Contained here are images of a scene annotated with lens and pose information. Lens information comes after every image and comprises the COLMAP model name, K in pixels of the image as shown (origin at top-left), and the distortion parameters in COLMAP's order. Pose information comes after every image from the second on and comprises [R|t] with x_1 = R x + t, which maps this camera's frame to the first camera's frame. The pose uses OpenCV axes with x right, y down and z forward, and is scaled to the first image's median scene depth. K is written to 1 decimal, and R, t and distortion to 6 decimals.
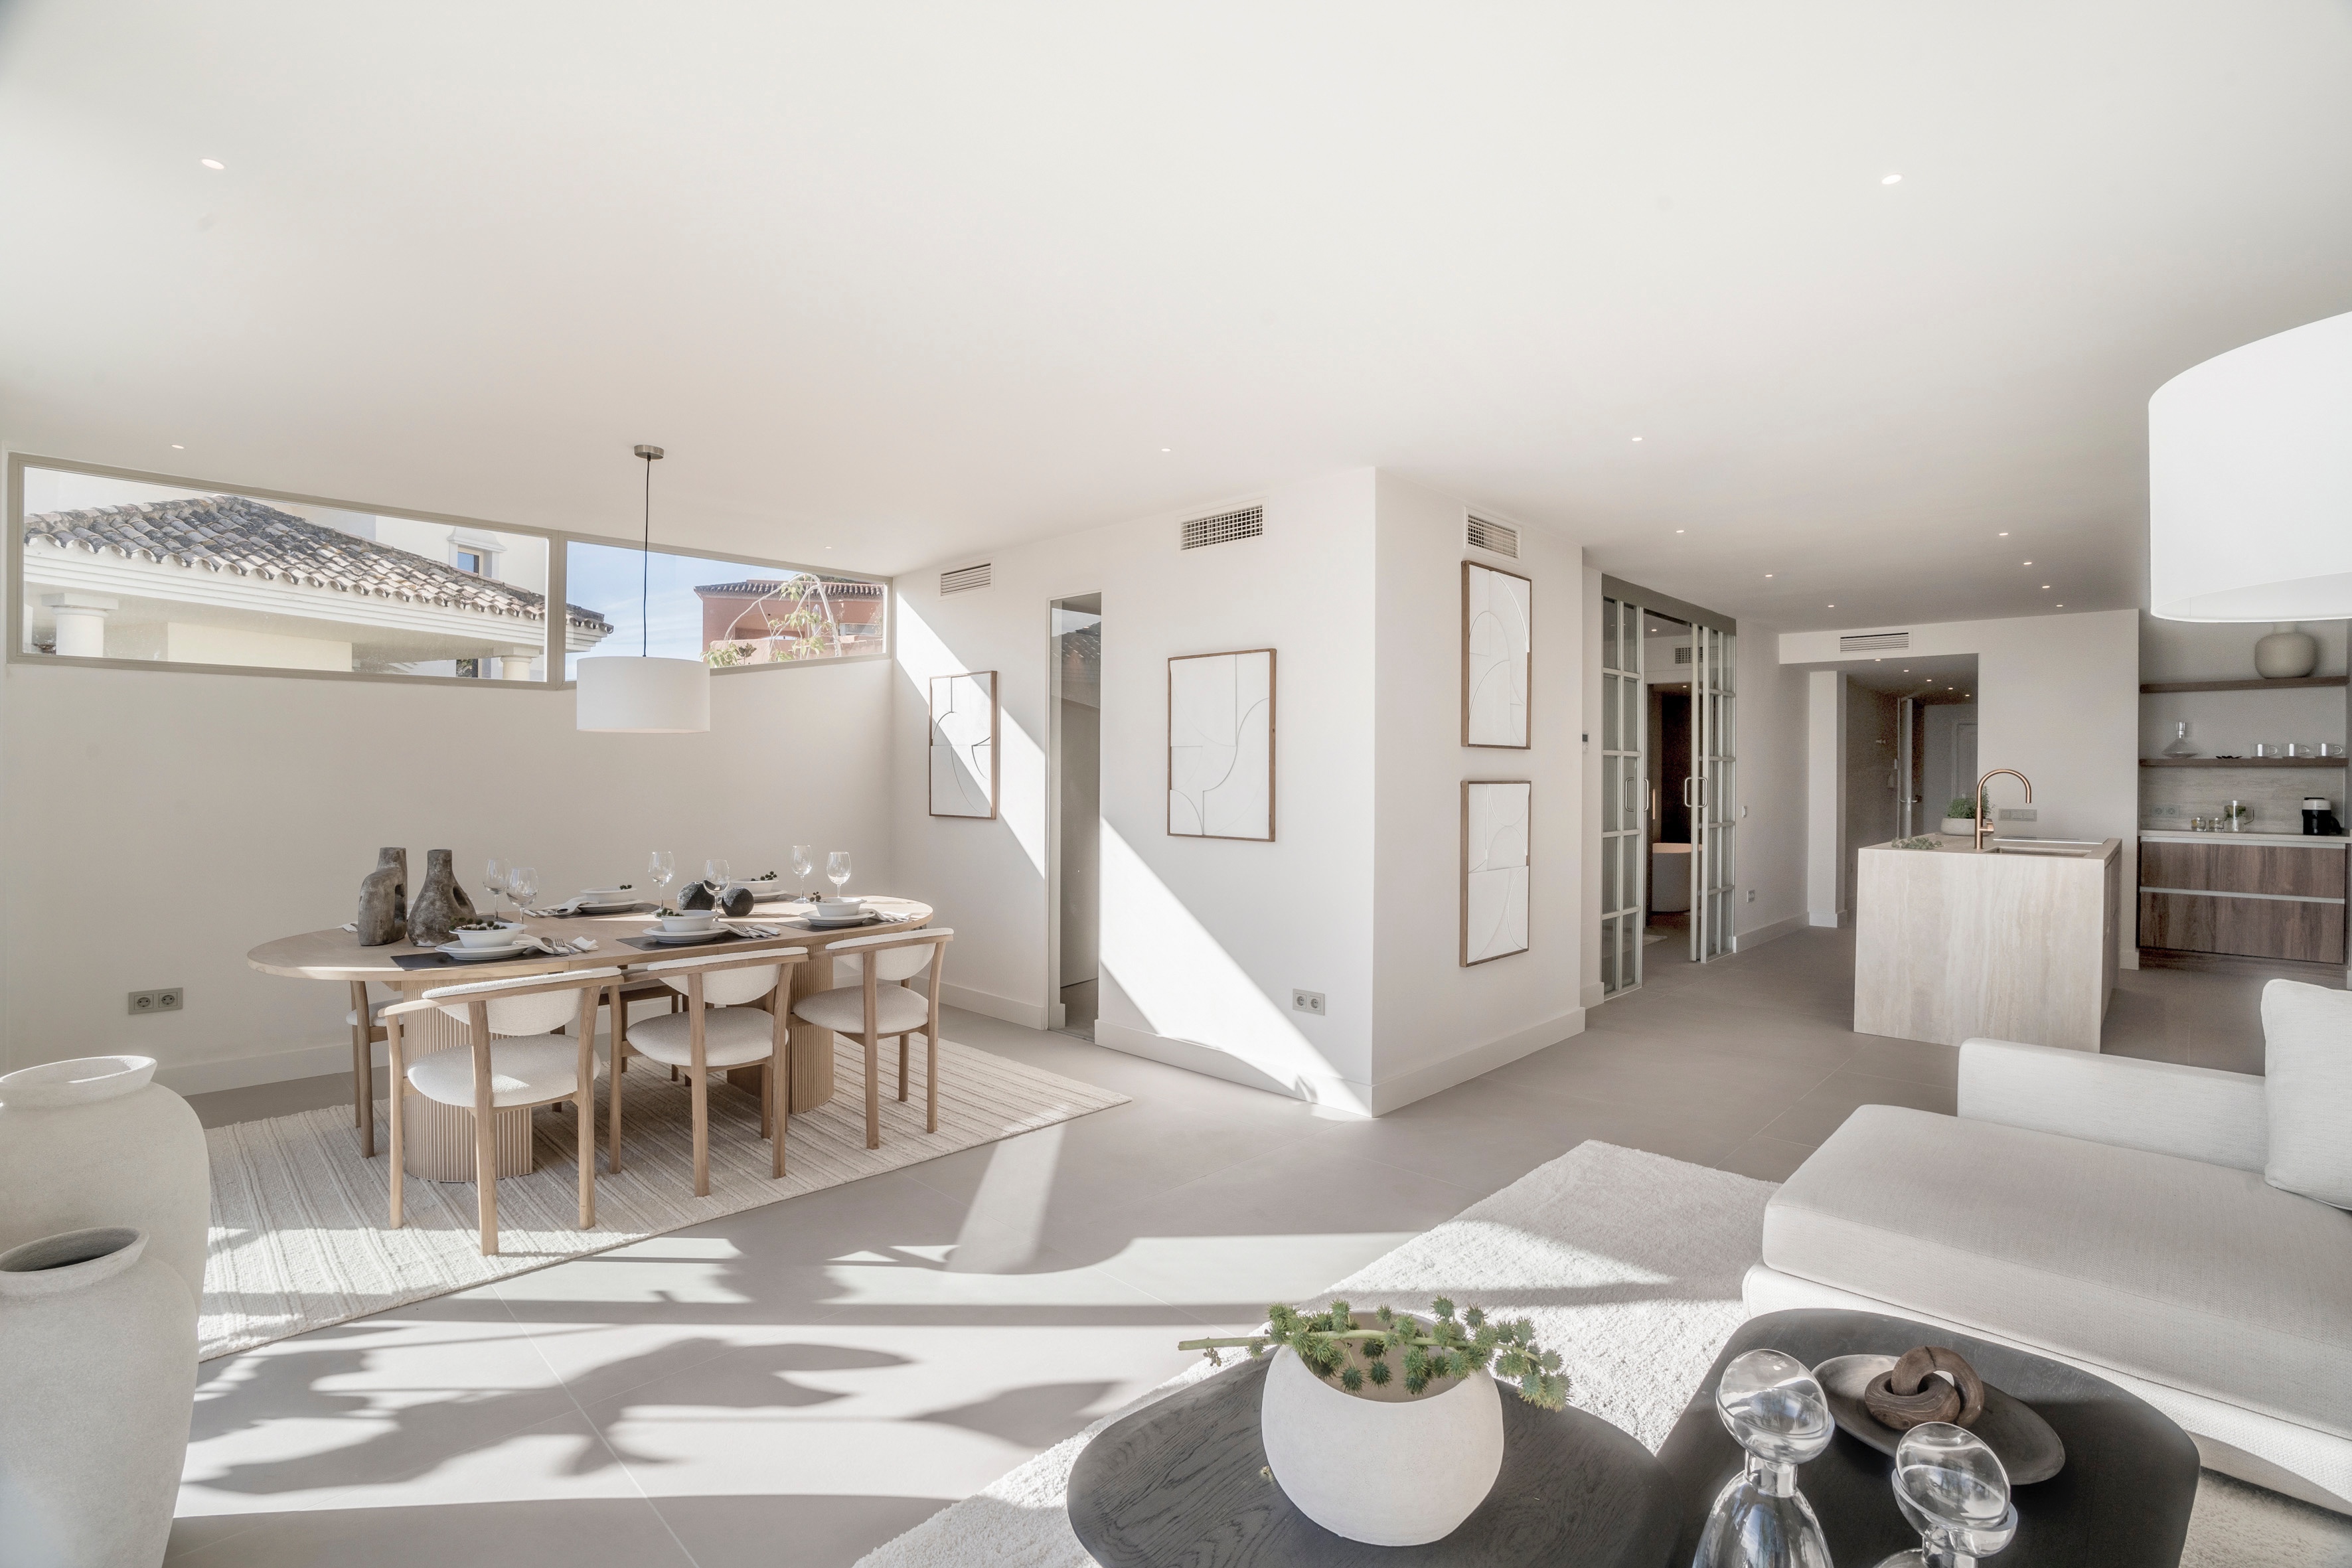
lens RADIAL K [[1051.9, 0, 1222.6], [0, 1051.9, 776.0], [0, 0, 1]] dist [-0.057484, 0.021424]
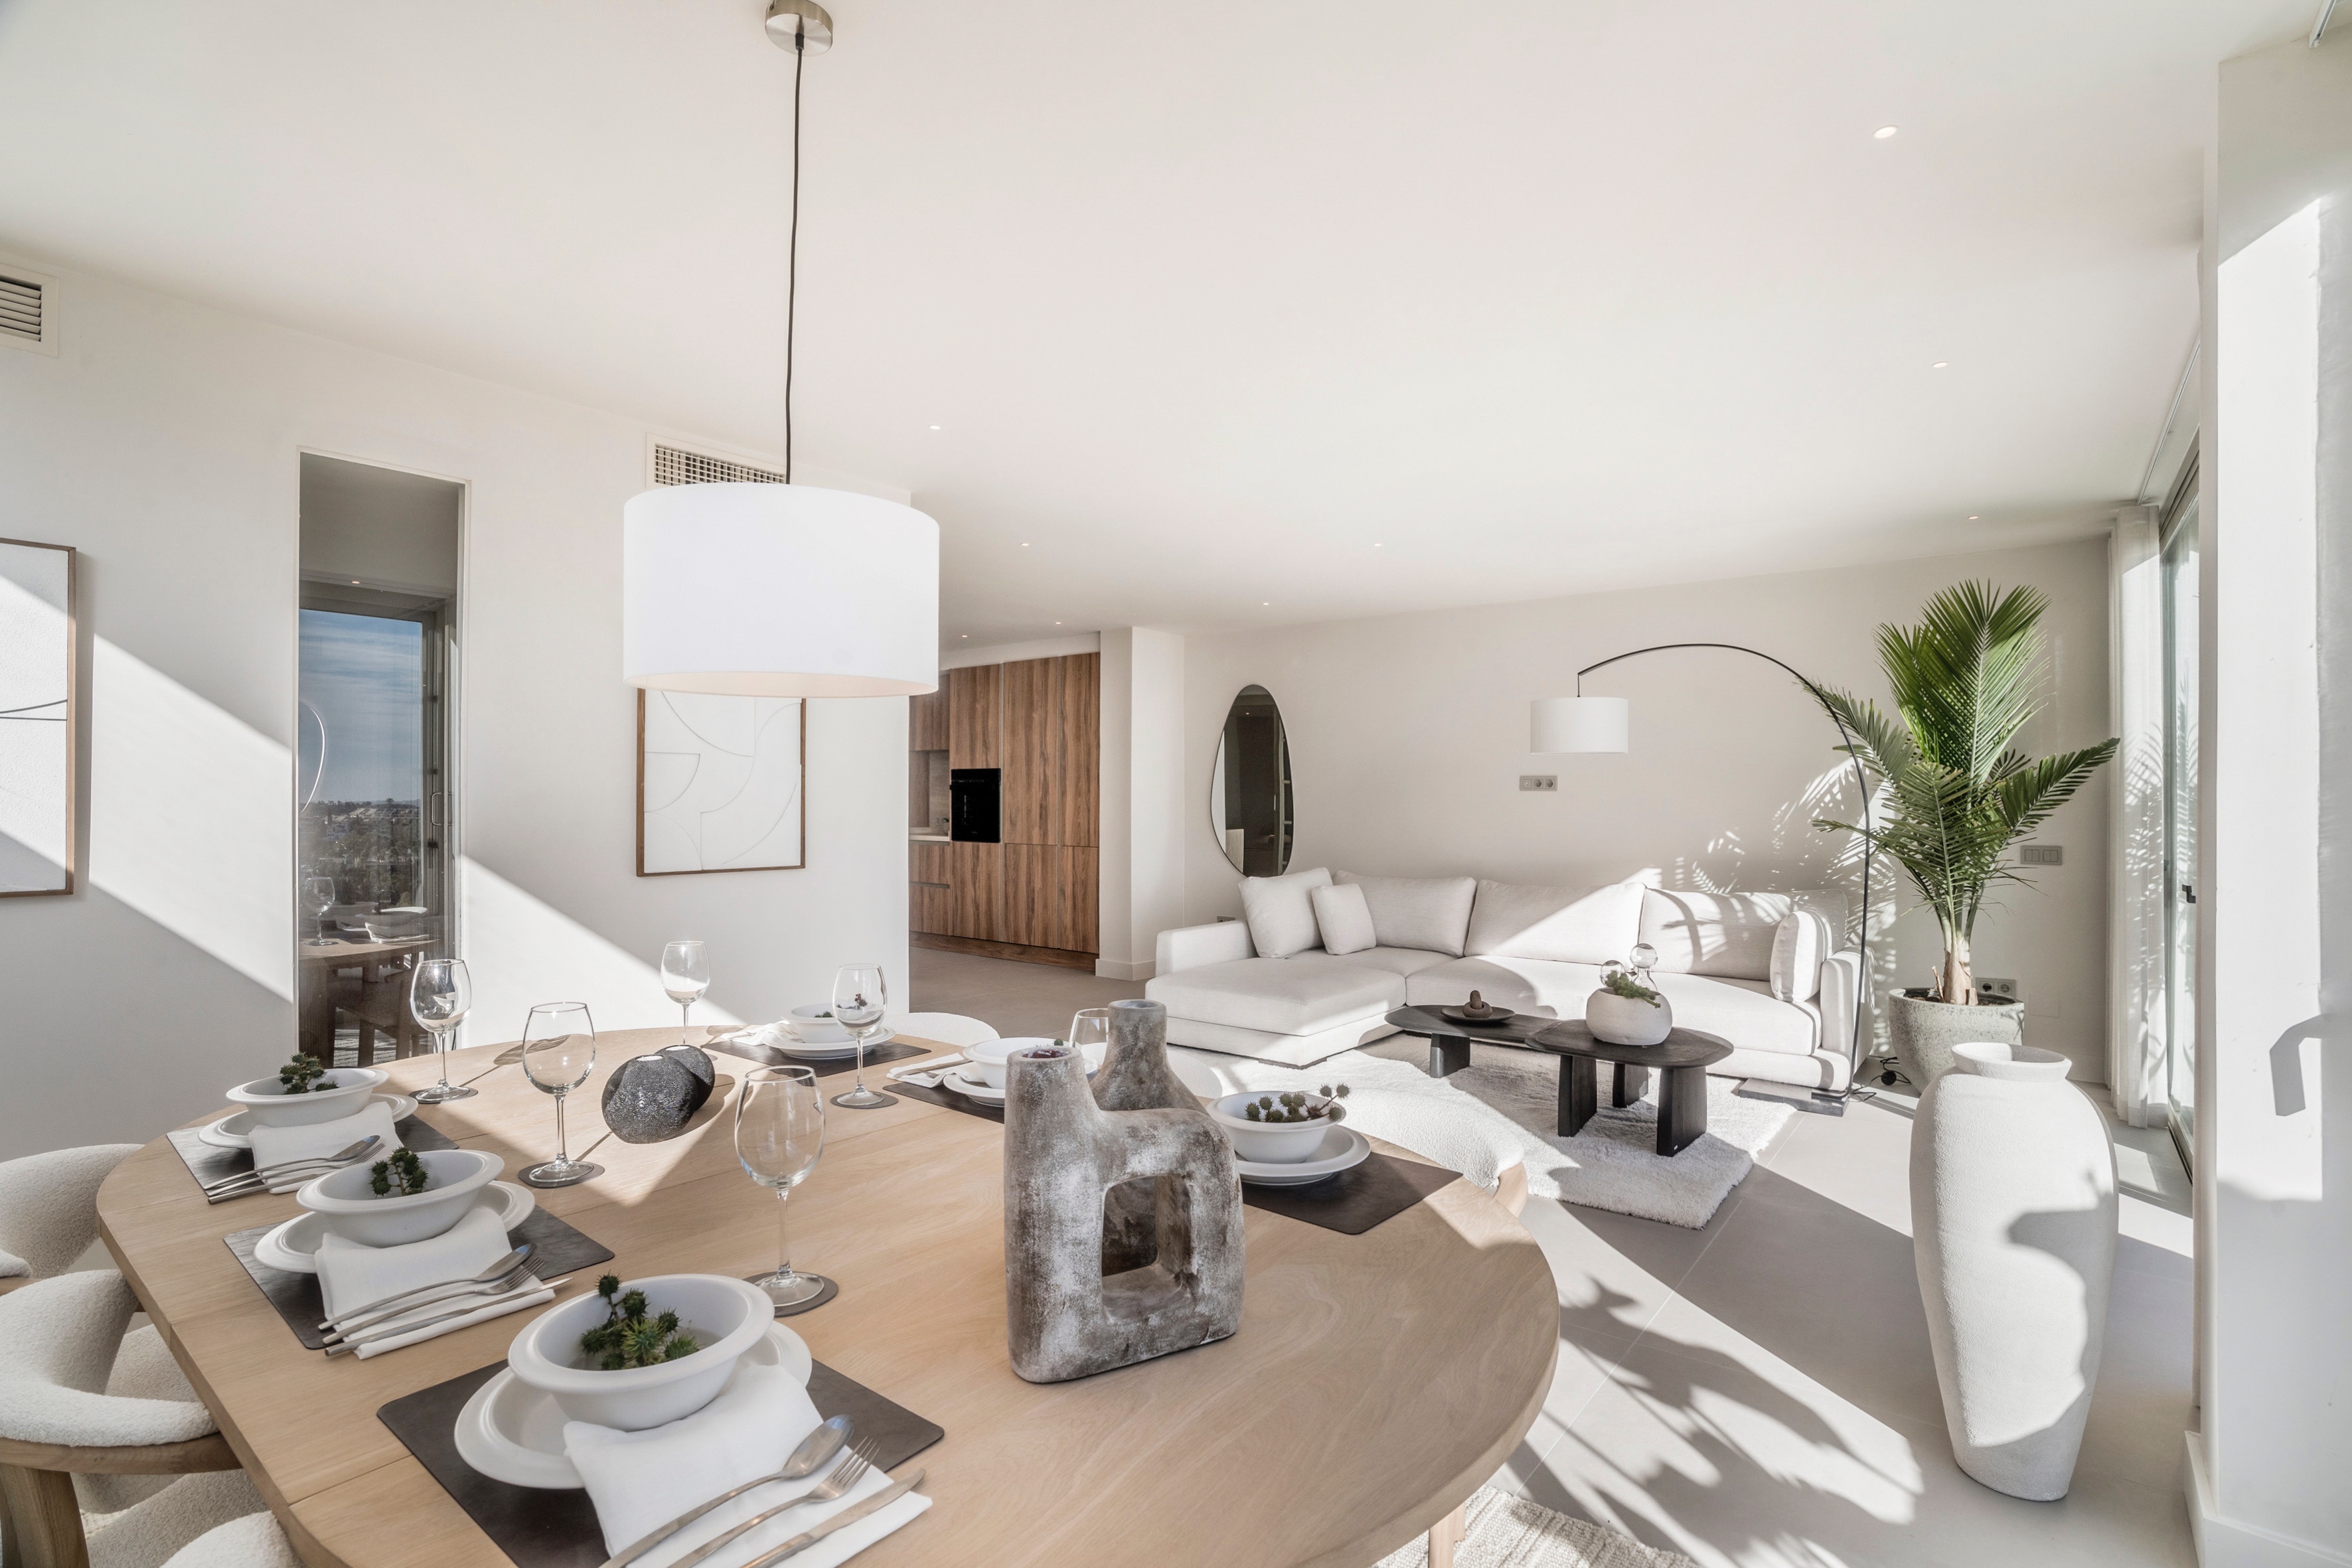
lens RADIAL K [[1099.1, 0, 1179.4], [0, 1099.1, 781.9], [0, 0, 1]] dist [-0.058421, 0.018248]
pose [[-0.073917, 0.007290, 0.997238, -0.675245], [-0.004323, 0.999962, -0.007630, -0.002951], [-0.997255, -0.004875, -0.073882, 0.575512]]
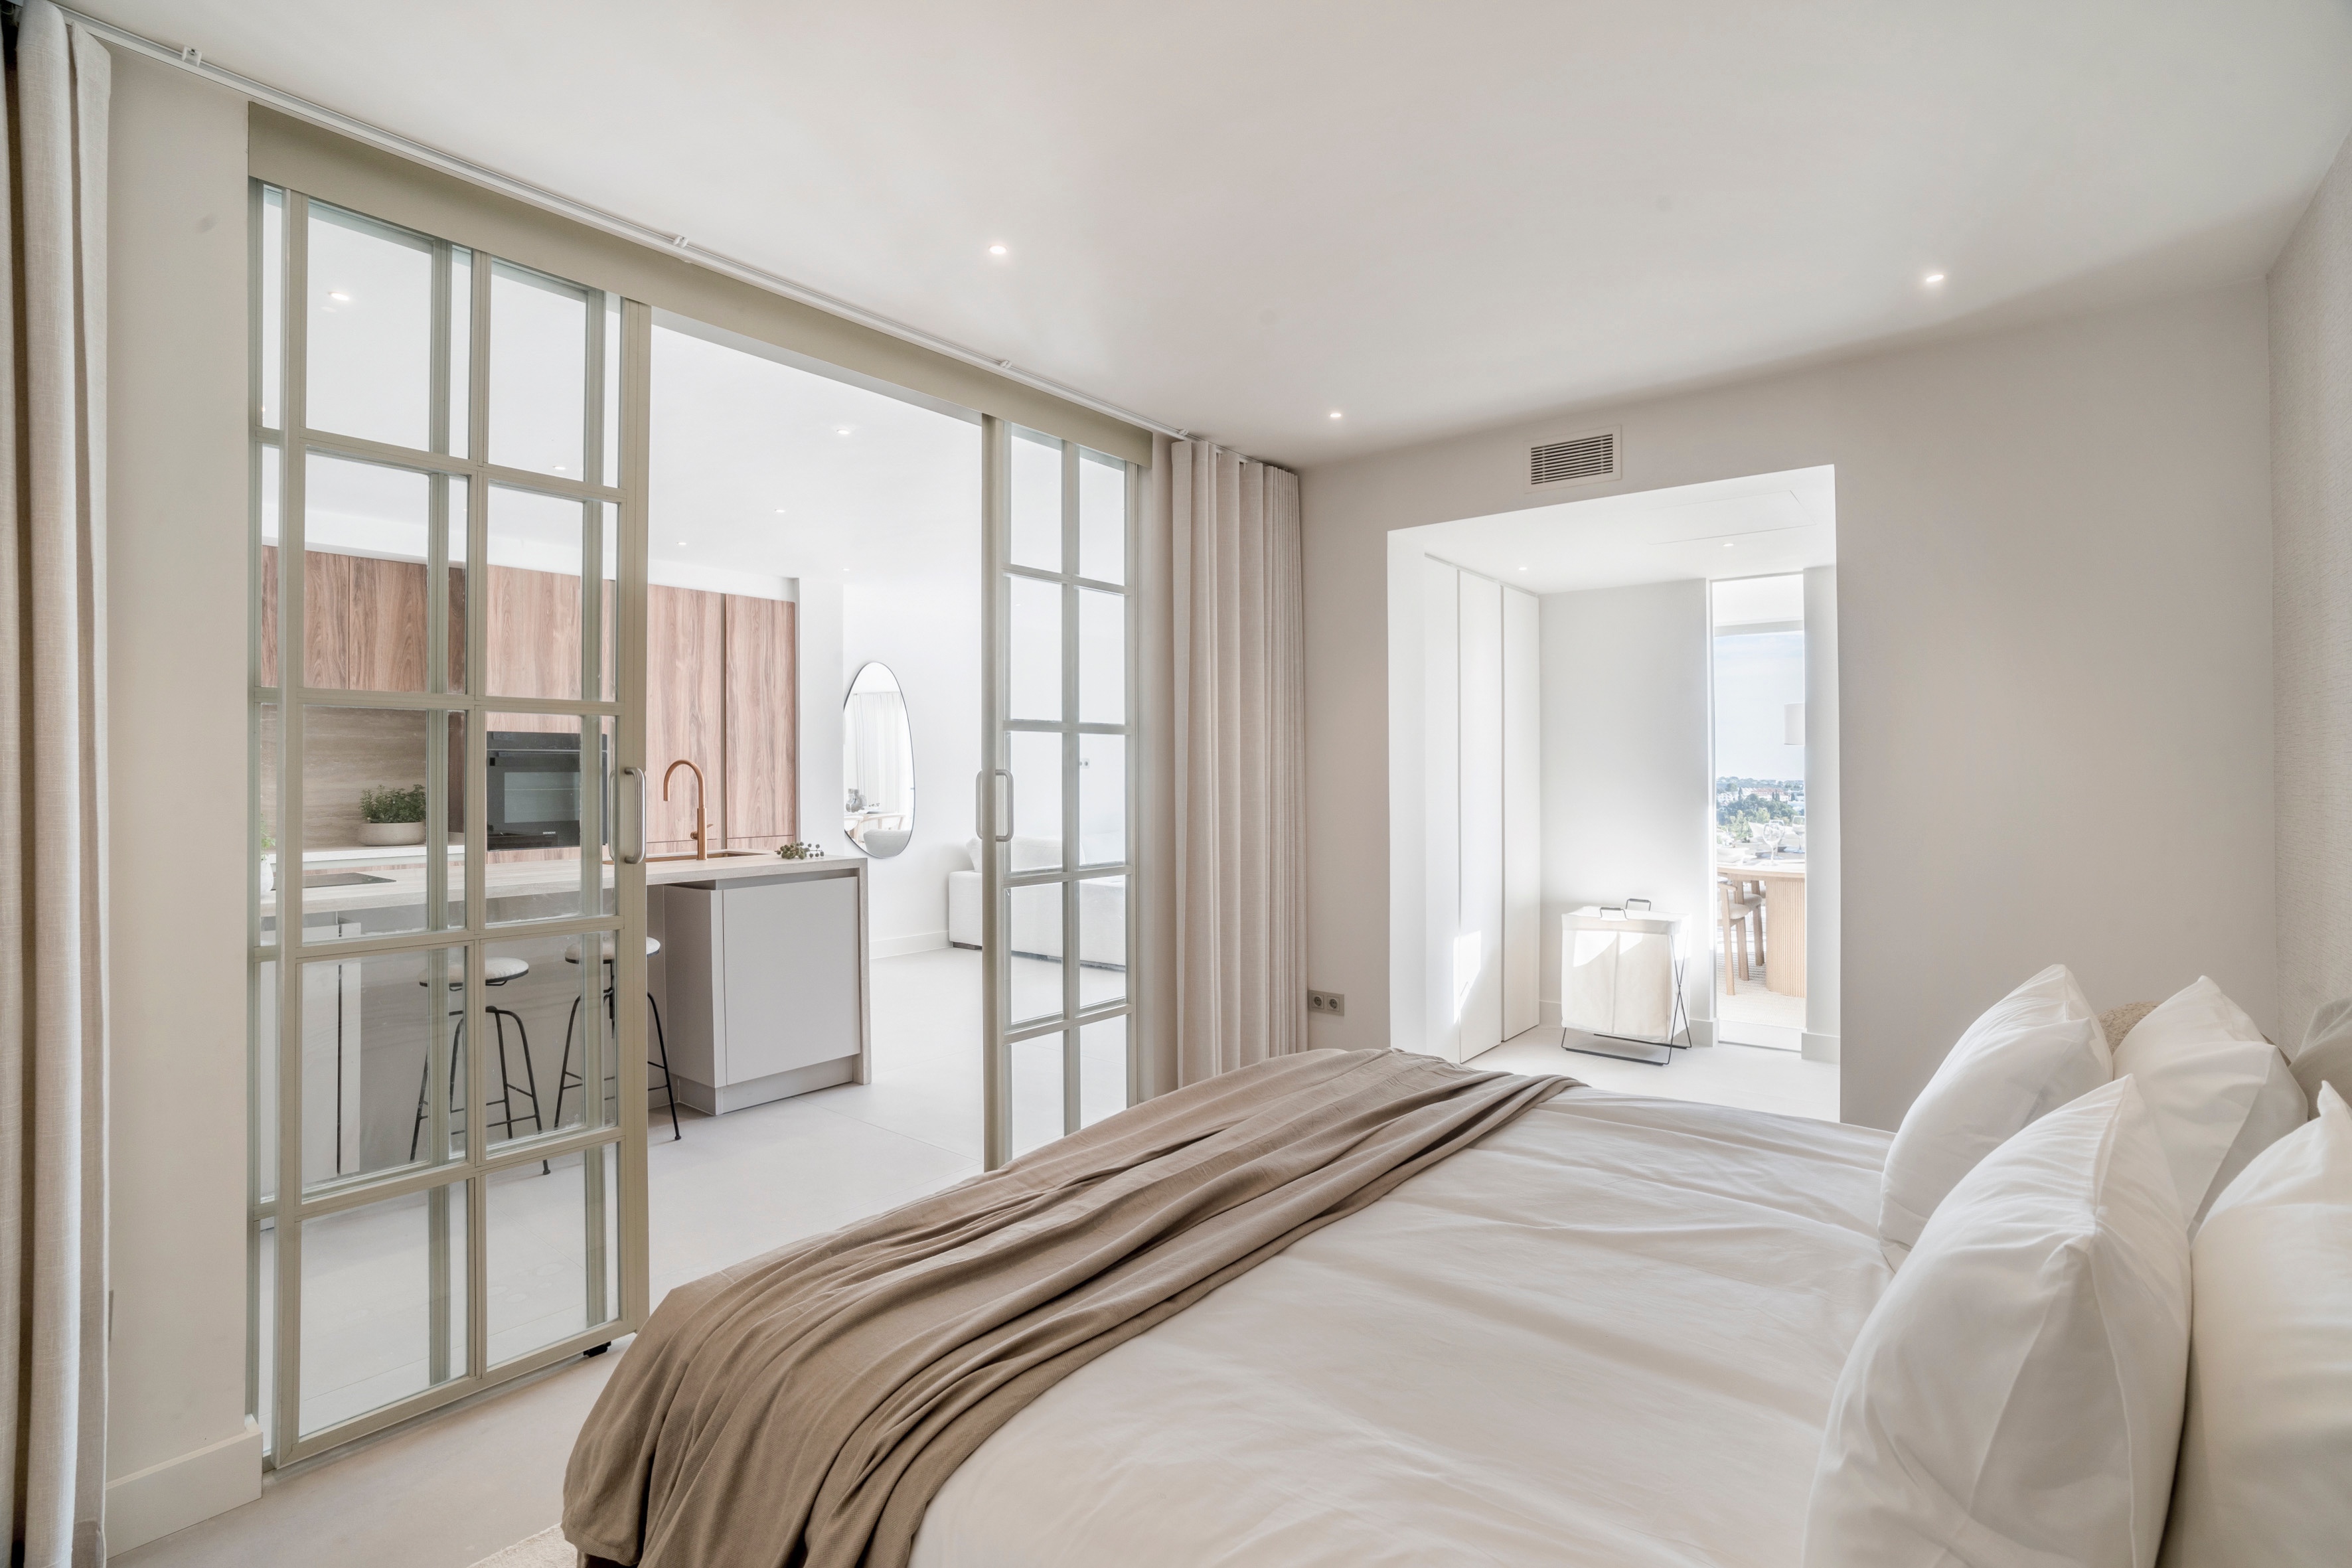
lens RADIAL K [[1099.1, 0, 1179.4], [0, 1099.1, 781.9], [0, 0, 1]] dist [-0.058421, 0.018248]
pose [[-0.997283, -0.001833, -0.073641, 0.412582], [-0.002546, 0.999951, 0.009589, 0.000957], [0.073620, 0.009750, -0.997239, 1.775182]]
